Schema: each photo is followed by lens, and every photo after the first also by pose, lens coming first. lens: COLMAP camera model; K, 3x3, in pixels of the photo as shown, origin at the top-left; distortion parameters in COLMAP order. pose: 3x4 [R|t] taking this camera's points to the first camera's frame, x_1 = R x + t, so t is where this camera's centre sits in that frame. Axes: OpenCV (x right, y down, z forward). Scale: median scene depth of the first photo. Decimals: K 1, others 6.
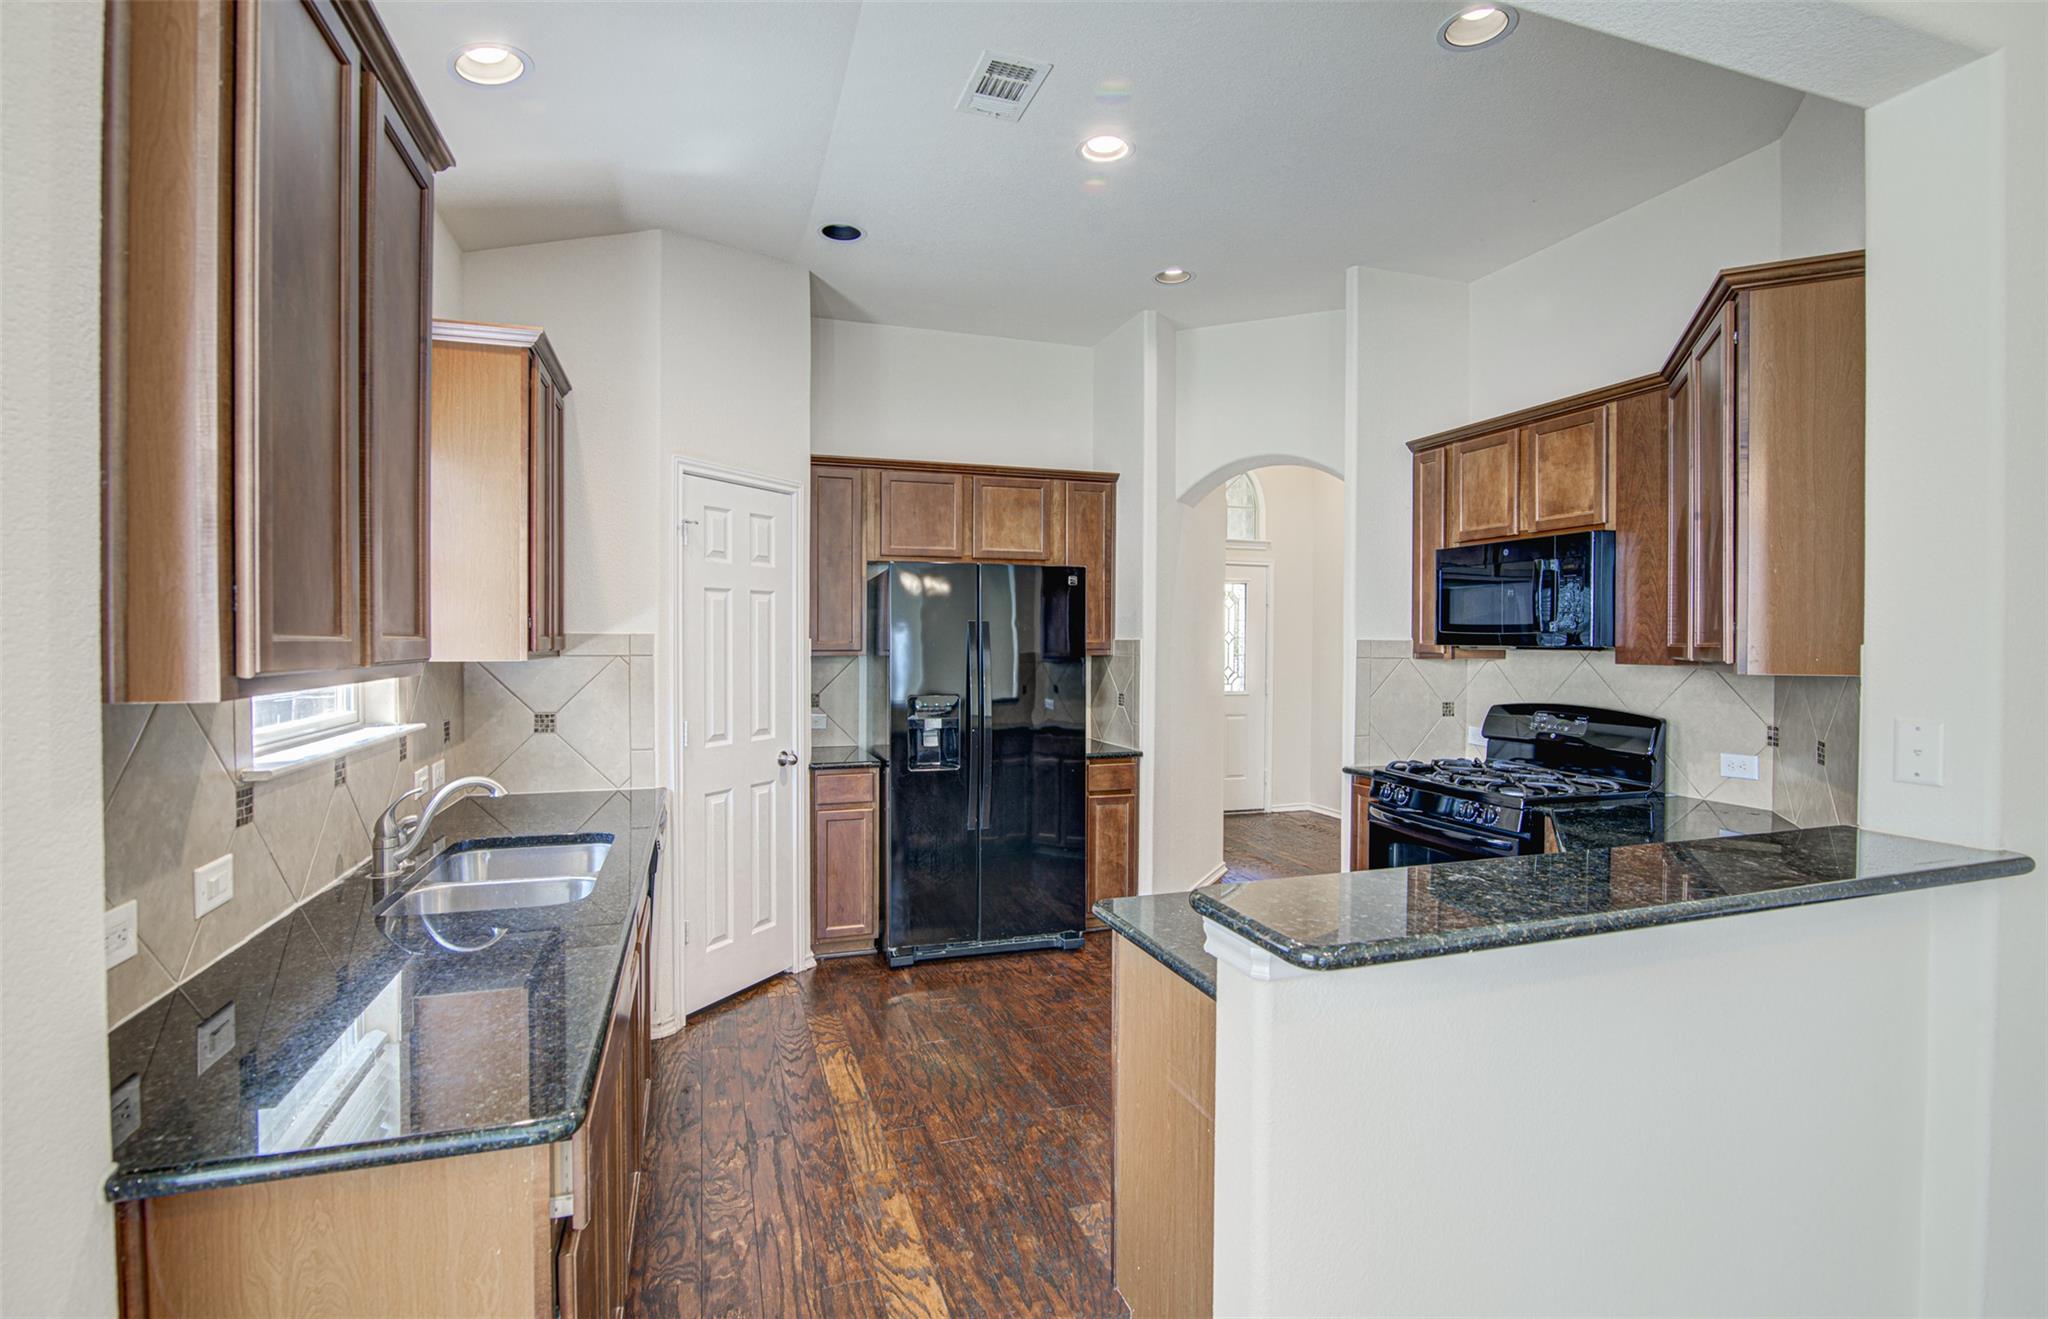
lens RADIAL K [[979.0, 0, 1018.6], [0, 979.0, 654.9], [0, 0, 1]] dist [-0.015350, 0.000048]
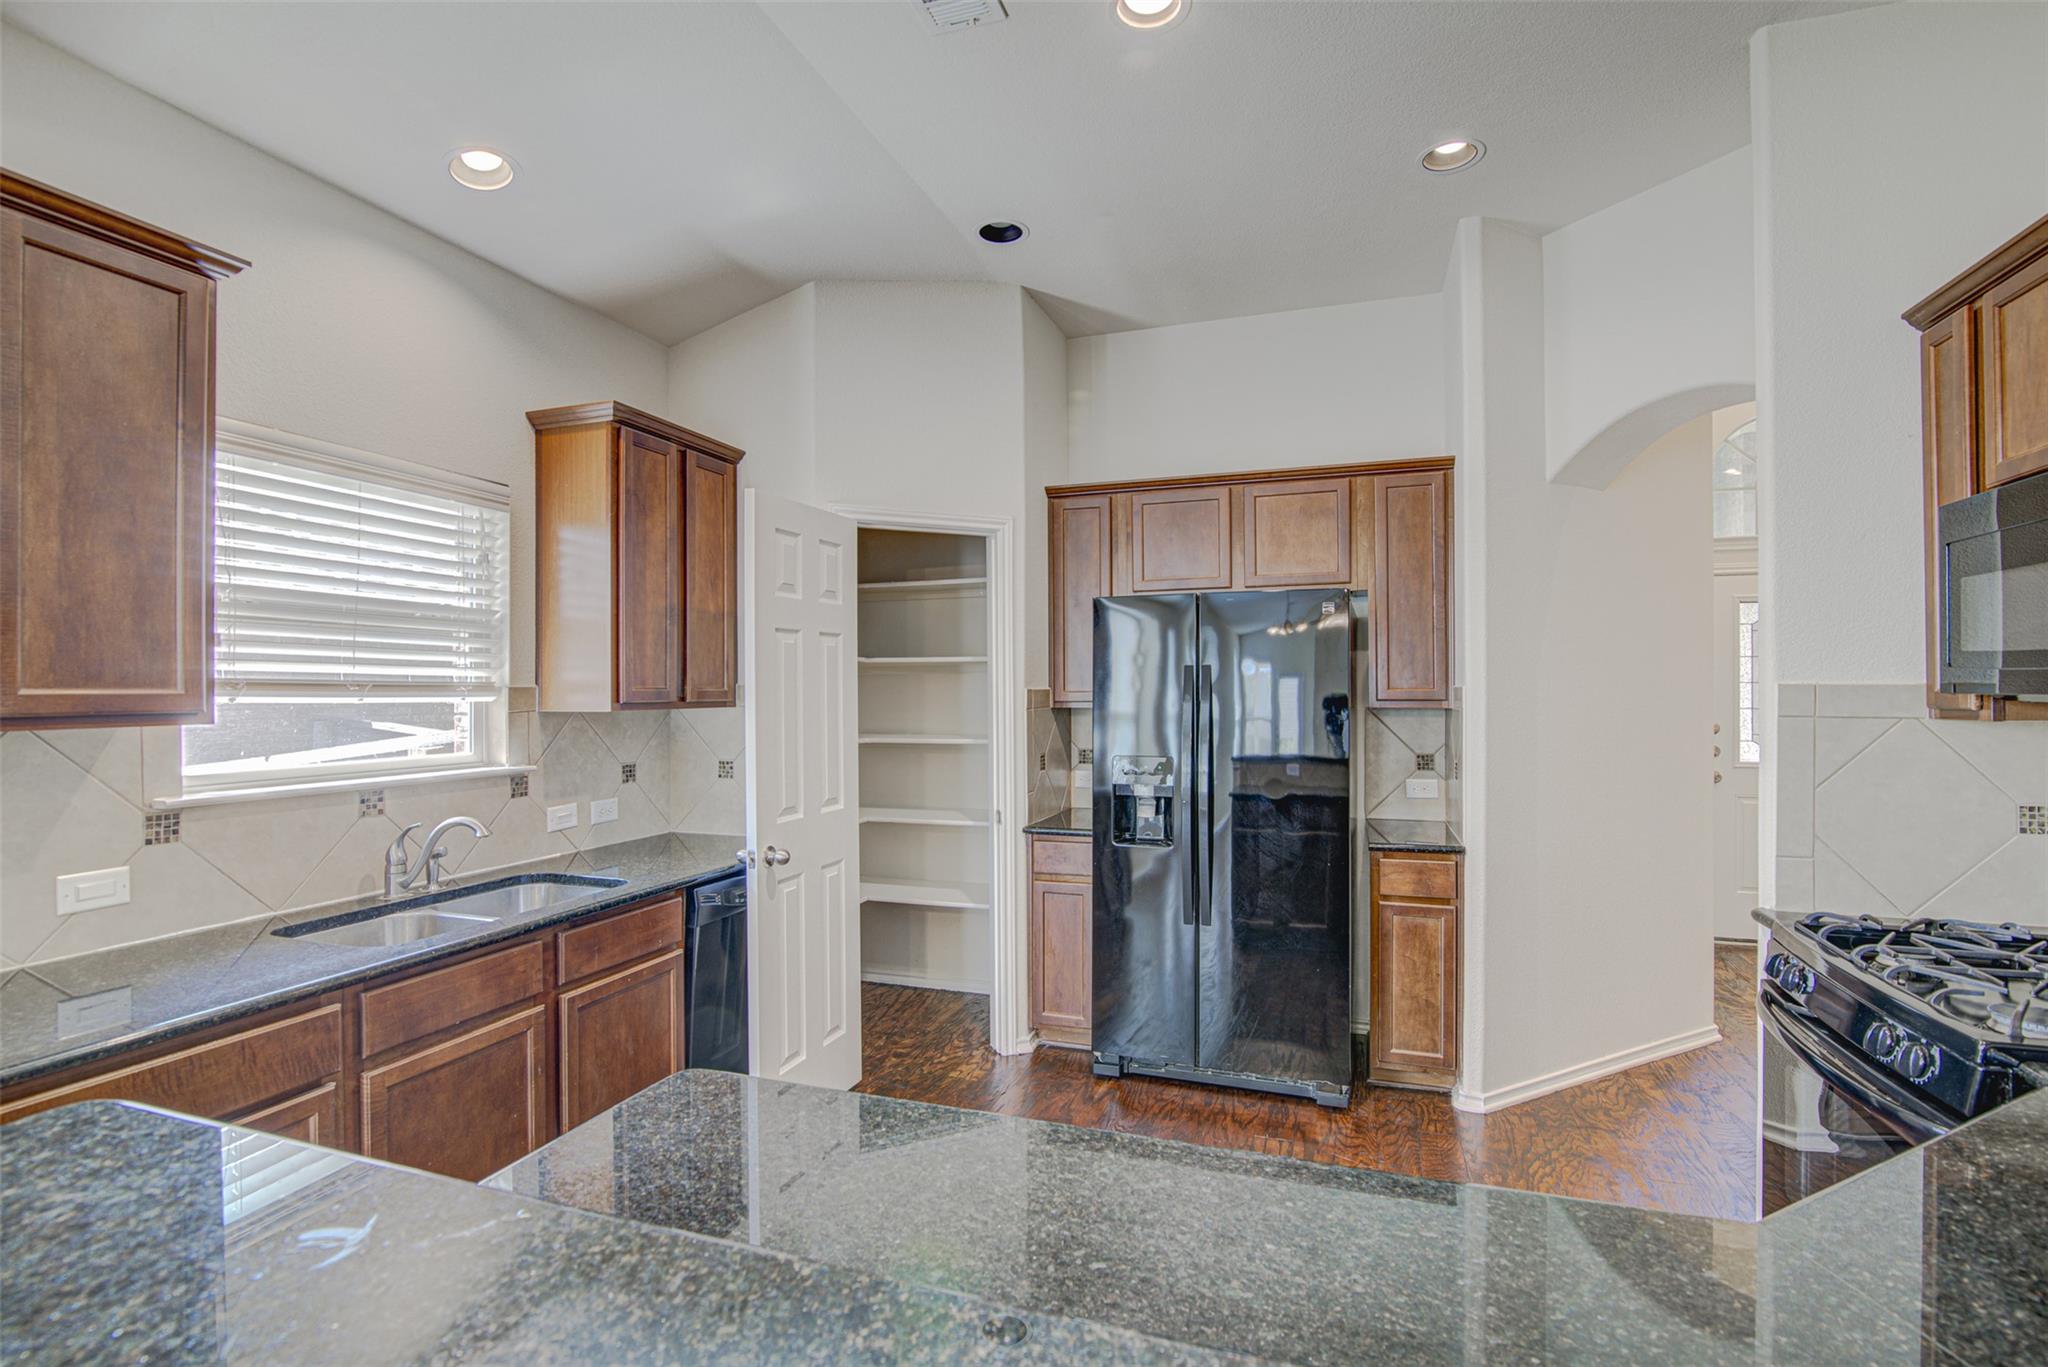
lens RADIAL K [[952.3, 0, 1019.2], [0, 952.3, 686.9], [0, 0, 1]] dist [-0.017596, 0.000105]
pose [[0.786202, -0.008044, -0.617917, 0.303278], [-0.003134, 0.999851, -0.017003, -0.002848], [0.617961, 0.015304, 0.786060, 0.278037]]
